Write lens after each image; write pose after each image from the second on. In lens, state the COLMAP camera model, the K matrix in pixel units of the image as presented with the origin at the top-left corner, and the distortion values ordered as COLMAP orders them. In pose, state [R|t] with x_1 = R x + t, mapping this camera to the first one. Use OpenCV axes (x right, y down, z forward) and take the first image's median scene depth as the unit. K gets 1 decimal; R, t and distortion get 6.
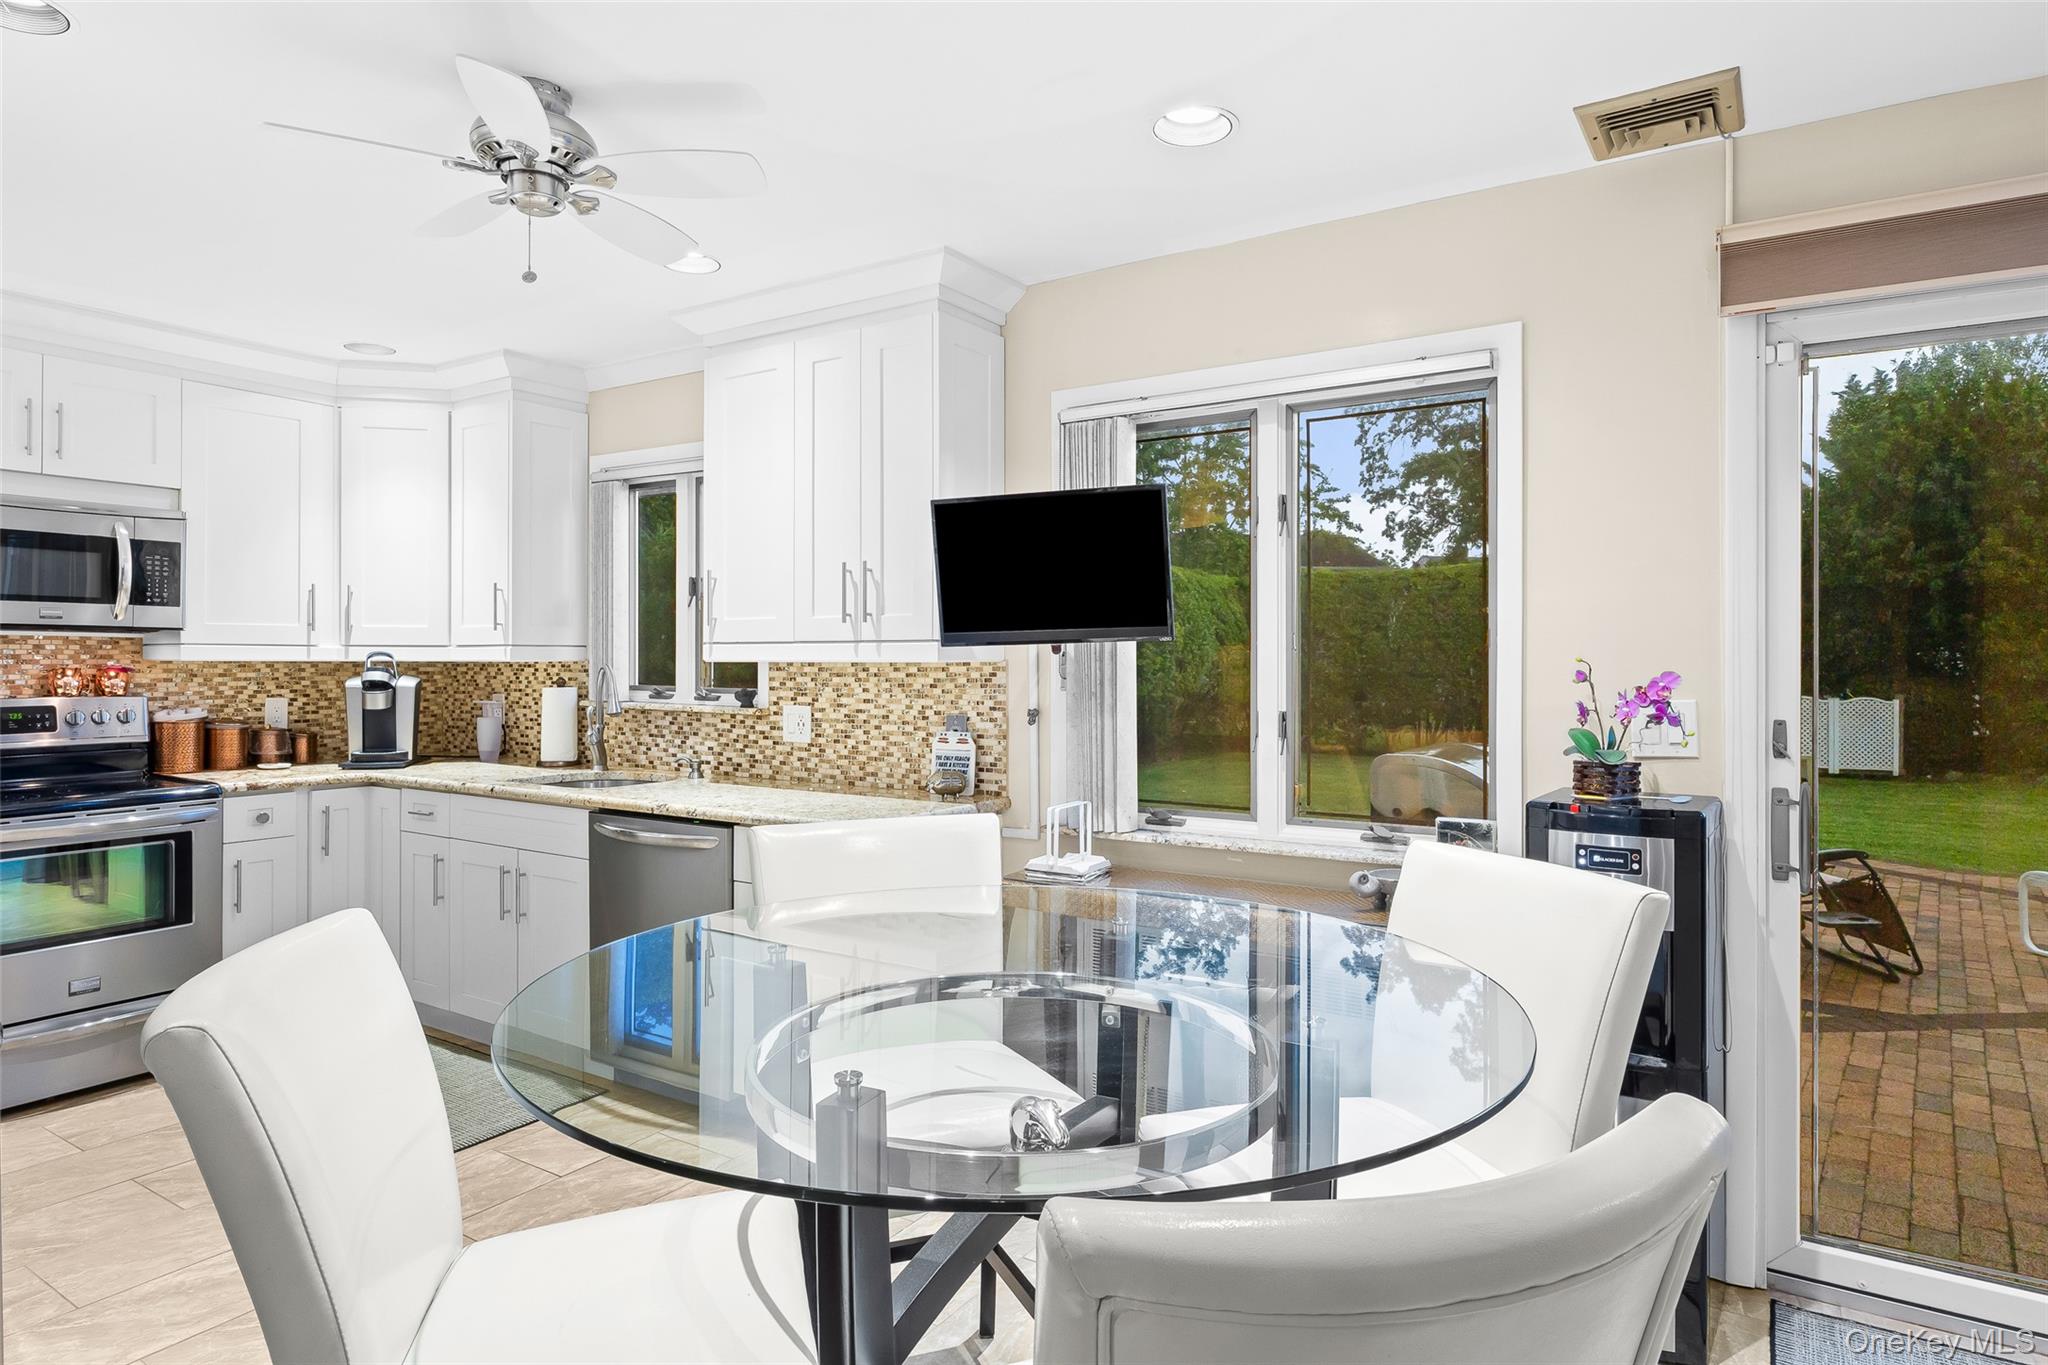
lens RADIAL K [[1149.3, 0, 1018.8], [0, 1149.3, 660.8], [0, 0, 1]] dist [-0.007027, -0.000649]
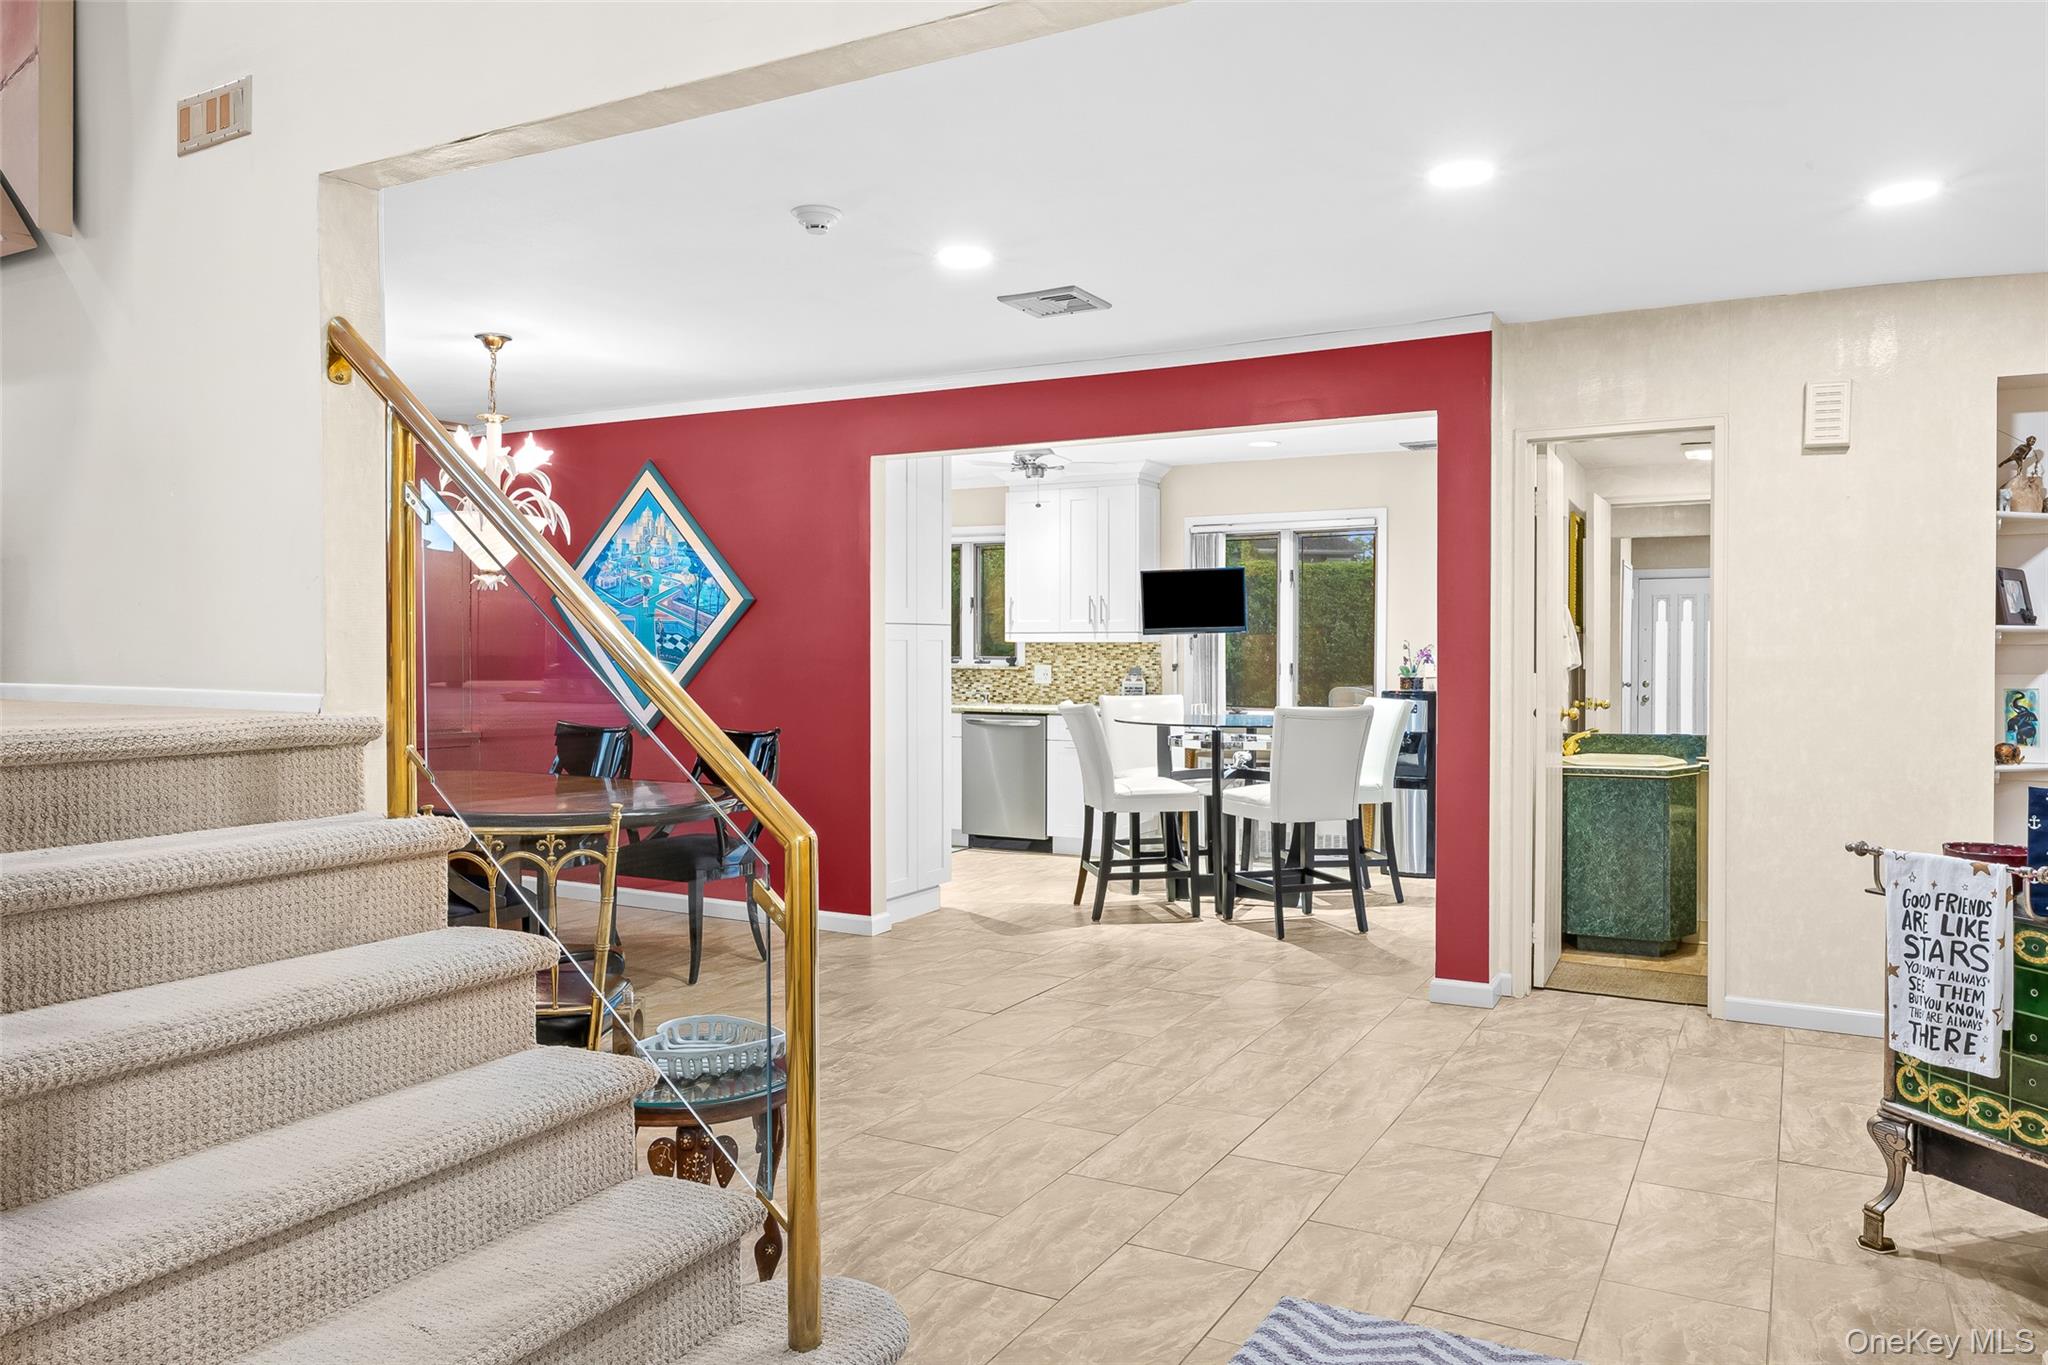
lens RADIAL K [[1473.4, 0, 1017.6], [0, 1473.4, 675.3], [0, 0, 1]] dist [0.008719, -0.000070]
pose [[0.996953, 0.000349, 0.078010, -0.419224], [-0.001561, 0.999879, 0.015482, 0.017627], [-0.077995, -0.015556, 0.996832, -1.460325]]
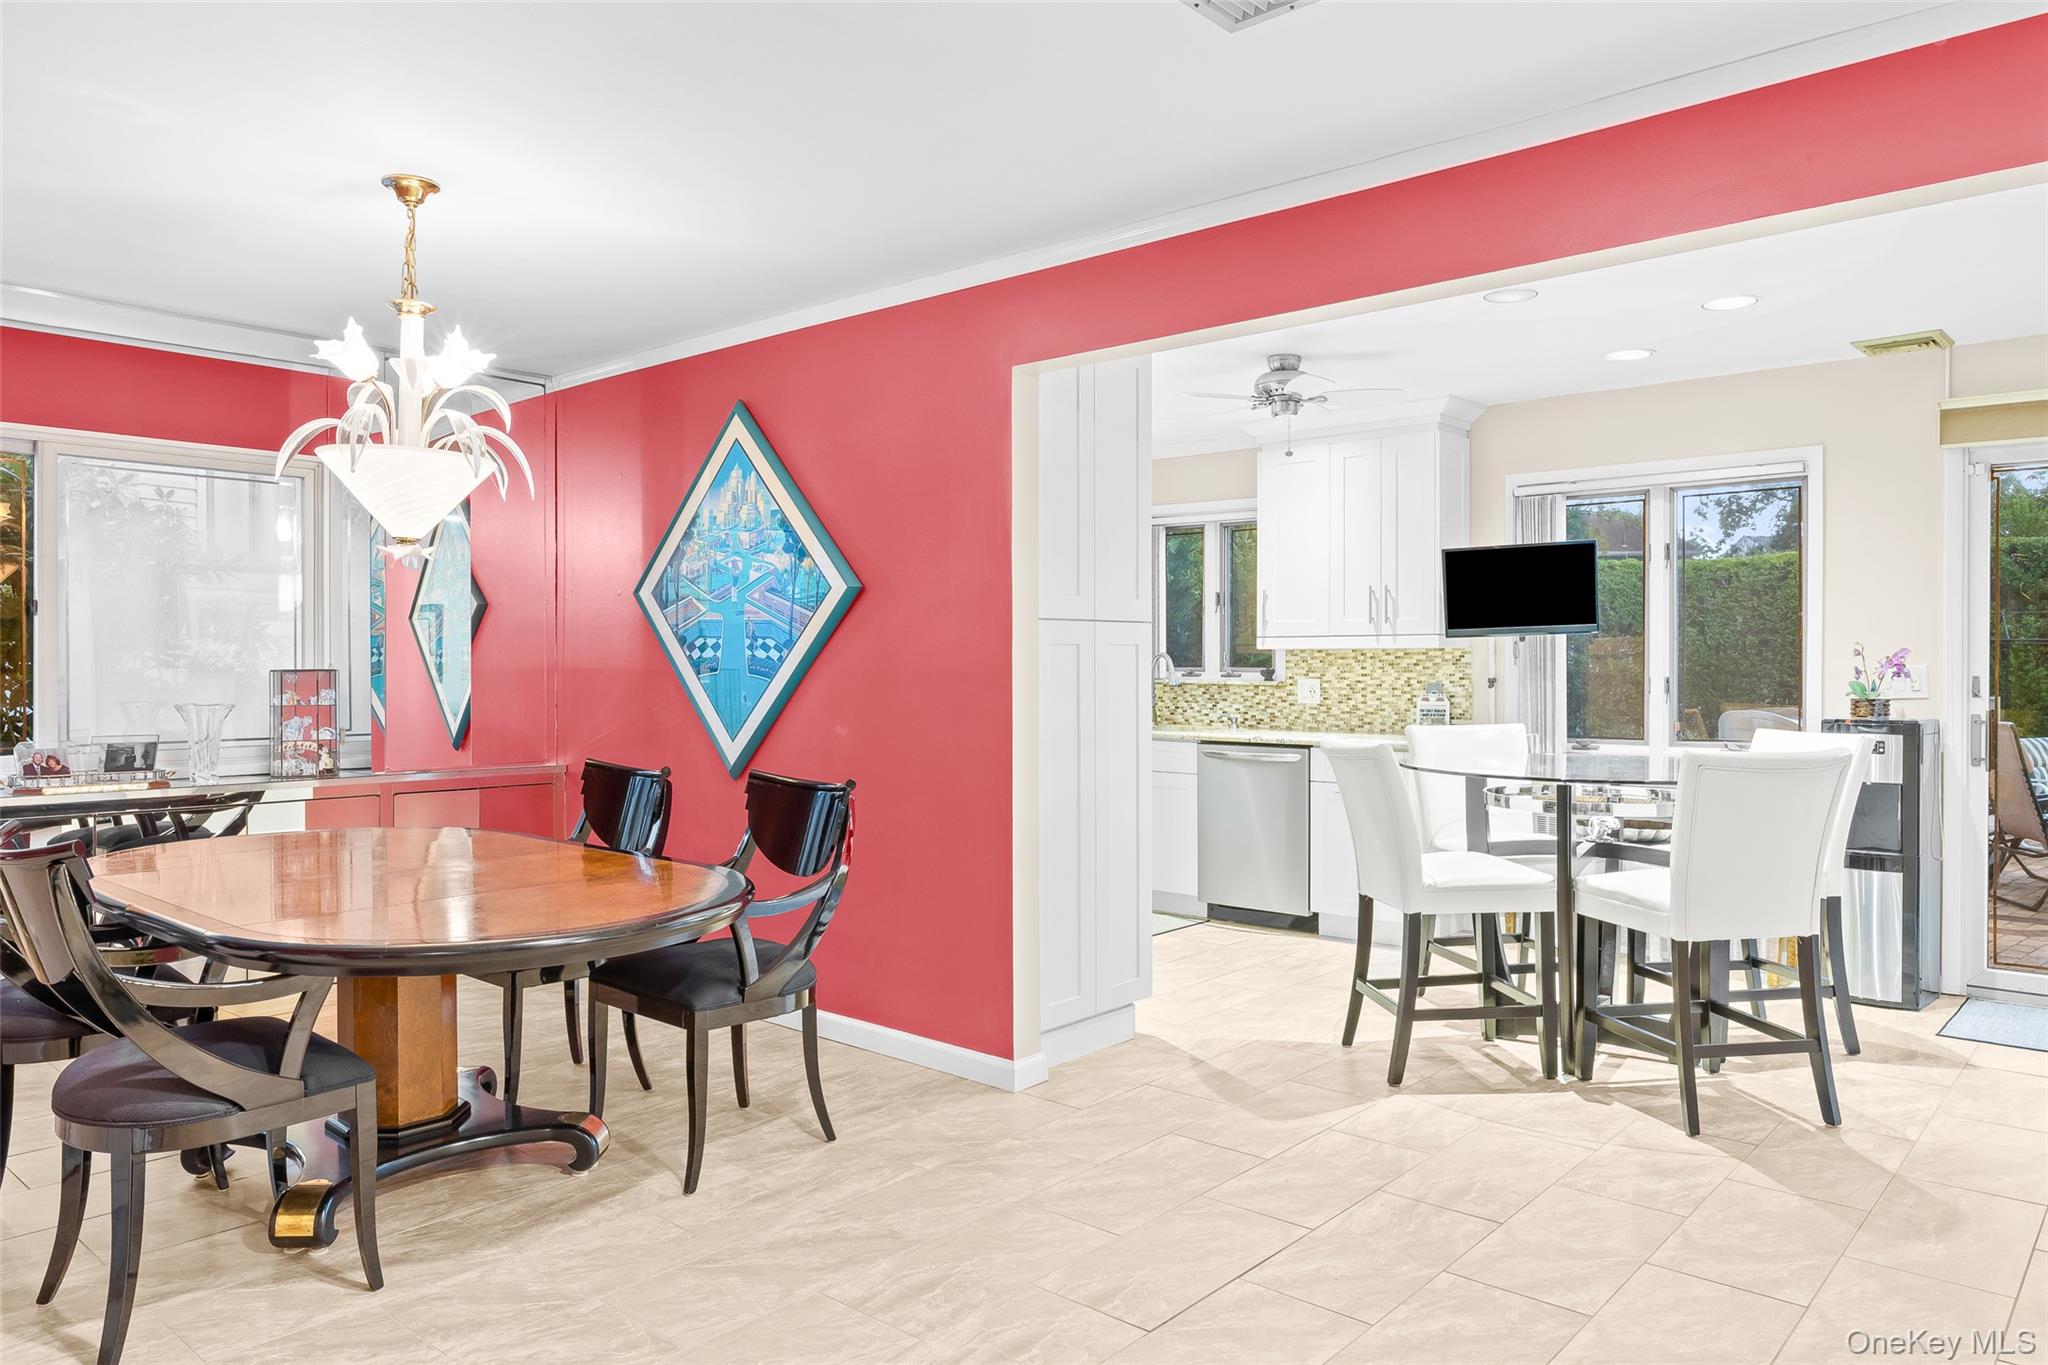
lens RADIAL K [[1390.9, 0, 1020.7], [0, 1390.9, 671.3], [0, 0, 1]] dist [0.008769, -0.002874]
pose [[0.990454, -0.000322, -0.137842, -0.304938], [0.000924, 0.999990, 0.004297, 0.020315], [0.137839, -0.004383, 0.990445, -0.813887]]
